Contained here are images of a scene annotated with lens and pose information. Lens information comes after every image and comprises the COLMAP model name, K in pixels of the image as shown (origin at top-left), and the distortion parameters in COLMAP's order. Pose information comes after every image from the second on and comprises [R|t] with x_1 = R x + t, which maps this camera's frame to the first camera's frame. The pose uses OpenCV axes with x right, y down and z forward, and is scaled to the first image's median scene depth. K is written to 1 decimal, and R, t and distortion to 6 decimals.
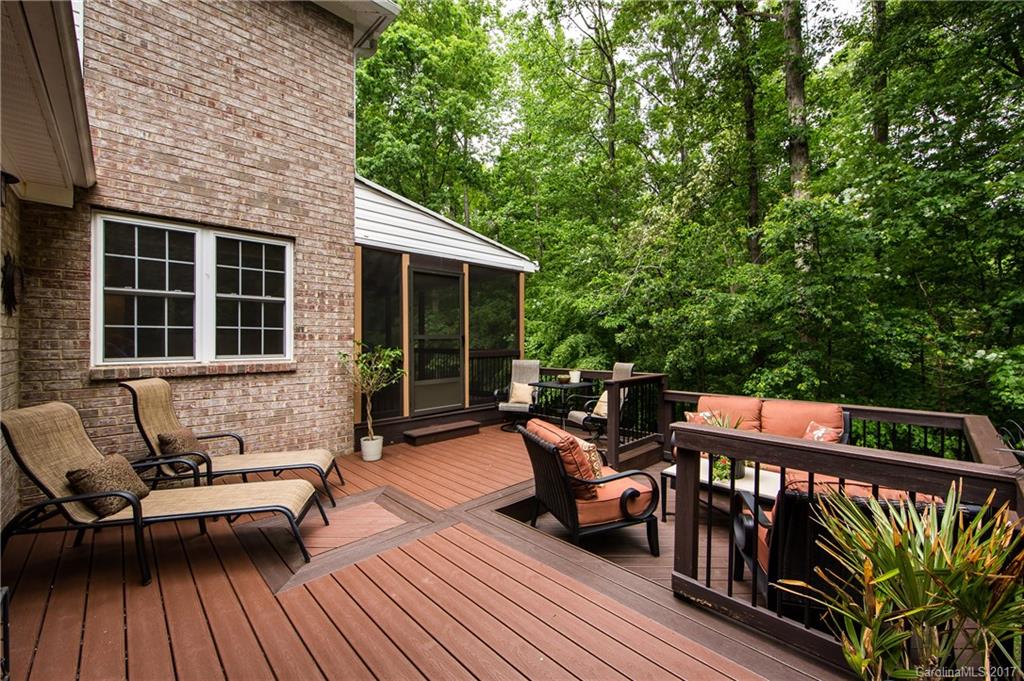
lens RADIAL K [[412.8, 0, 512.0], [0, 412.8, 340.5], [0, 0, 1]] dist [-0.000552, -0.000070]
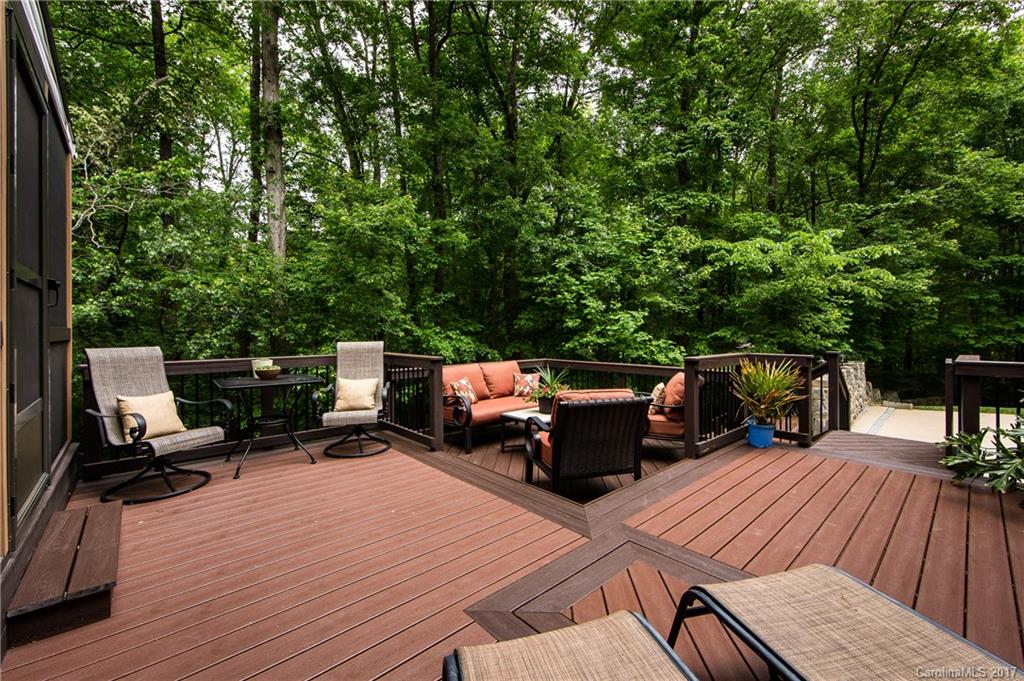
lens RADIAL K [[412.8, 0, 512.0], [0, 412.8, 340.5], [0, 0, 1]] dist [-0.000552, -0.000070]
pose [[0.034928, -0.006819, 0.999367, -0.880901], [-0.002505, 0.999973, 0.006910, 0.073544], [-0.999387, -0.002745, 0.034910, 1.116366]]
